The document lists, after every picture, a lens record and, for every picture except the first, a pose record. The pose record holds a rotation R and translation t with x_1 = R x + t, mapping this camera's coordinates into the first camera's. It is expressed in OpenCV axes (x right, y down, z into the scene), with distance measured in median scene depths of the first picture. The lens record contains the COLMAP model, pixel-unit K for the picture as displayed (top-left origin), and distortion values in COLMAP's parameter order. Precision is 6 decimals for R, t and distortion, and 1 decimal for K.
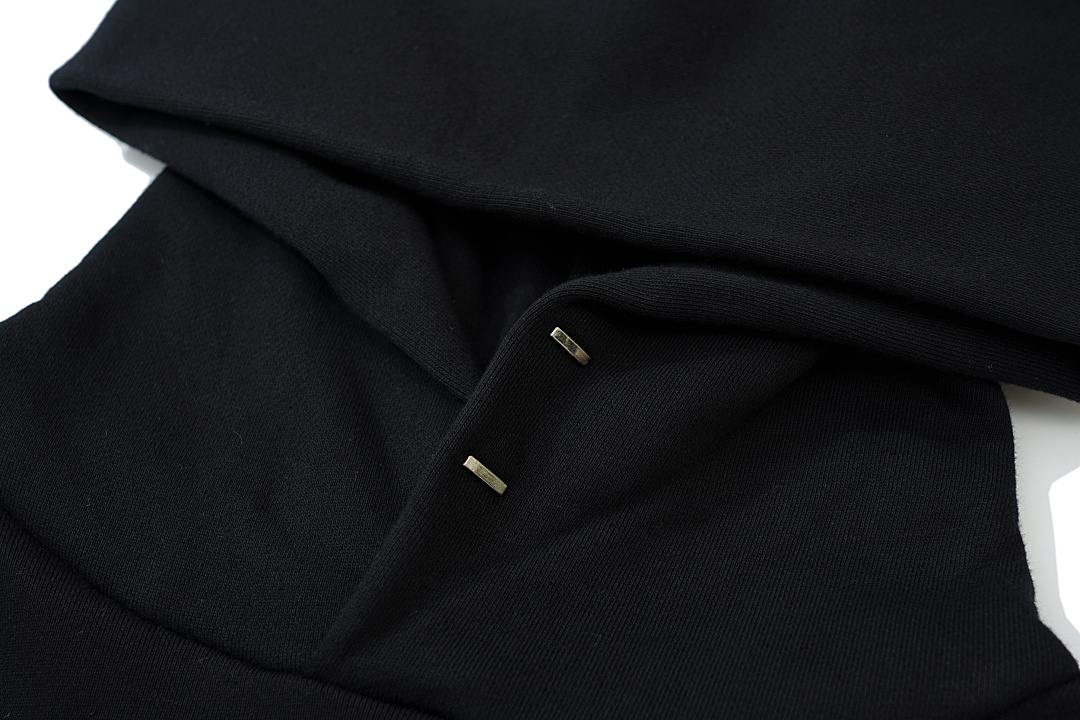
lens RADIAL K [[1455.0, 0, 541.5], [0, 1455.0, 360.5], [0, 0, 1]] dist [0.068800, 0.000000]
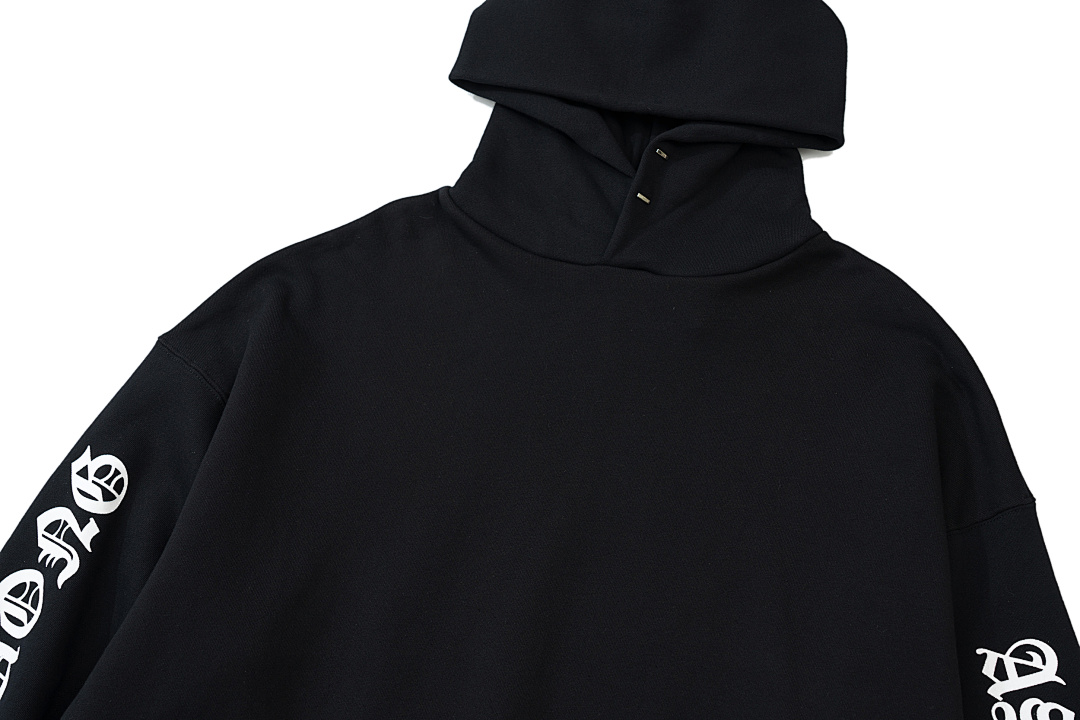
lens RADIAL K [[1518.9, 0, 539.2], [0, 1518.9, 358.4], [0, 0, 1]] dist [0.017975, 0.000000]
pose [[0.988710, -0.138577, 0.056996, -0.487846], [0.126034, 0.974839, 0.183859, -0.215713], [-0.081040, -0.174600, 0.981299, -2.260468]]
